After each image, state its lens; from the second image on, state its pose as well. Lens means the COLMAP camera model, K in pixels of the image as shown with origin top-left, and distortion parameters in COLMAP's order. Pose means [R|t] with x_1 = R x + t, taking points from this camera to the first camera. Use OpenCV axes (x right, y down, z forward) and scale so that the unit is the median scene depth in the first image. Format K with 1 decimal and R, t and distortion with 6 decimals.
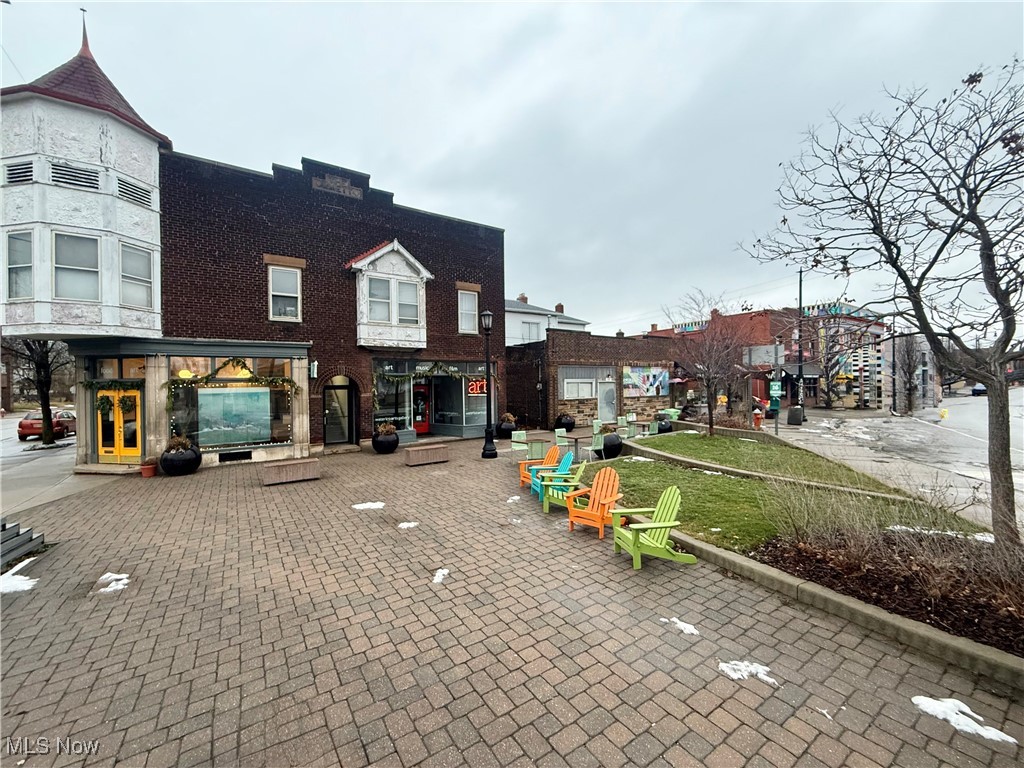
lens RADIAL K [[412.2, 0, 511.2], [0, 412.2, 381.3], [0, 0, 1]] dist [0.000473, 0.000042]
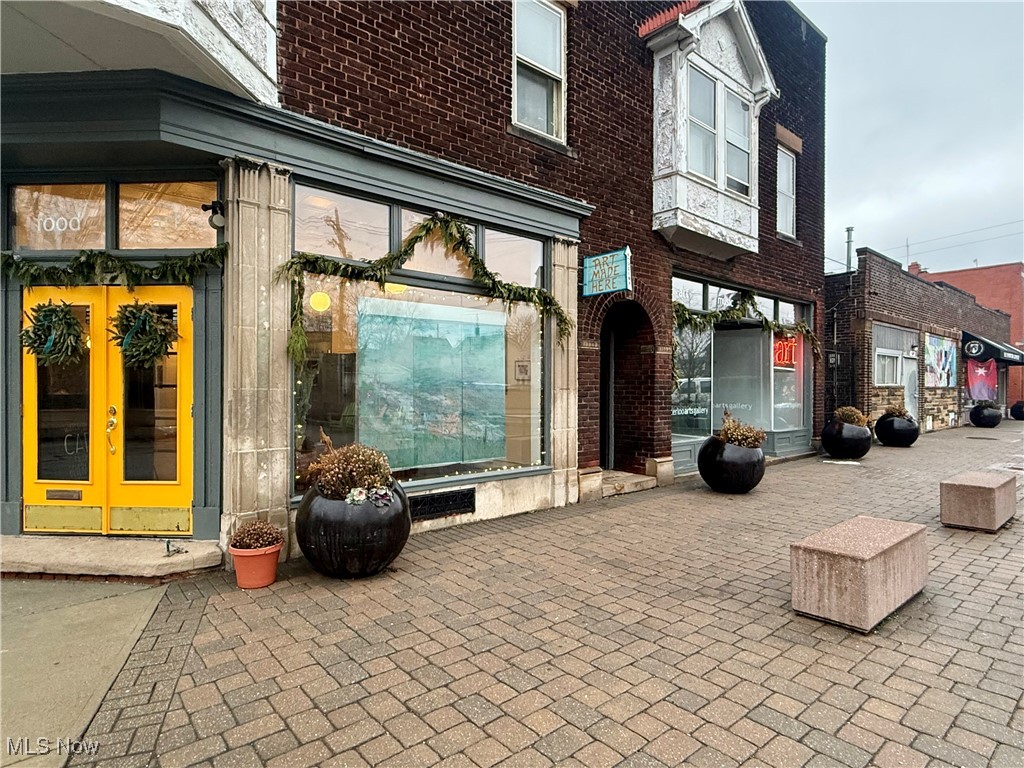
lens RADIAL K [[561.0, 0, 512.9], [0, 561.0, 387.2], [0, 0, 1]] dist [0.000177, 0.000305]
pose [[0.993285, 0.015258, 0.114682, -0.653782], [-0.015384, 0.999882, 0.000212, 0.082045], [-0.114665, -0.001975, 0.993402, 0.523310]]
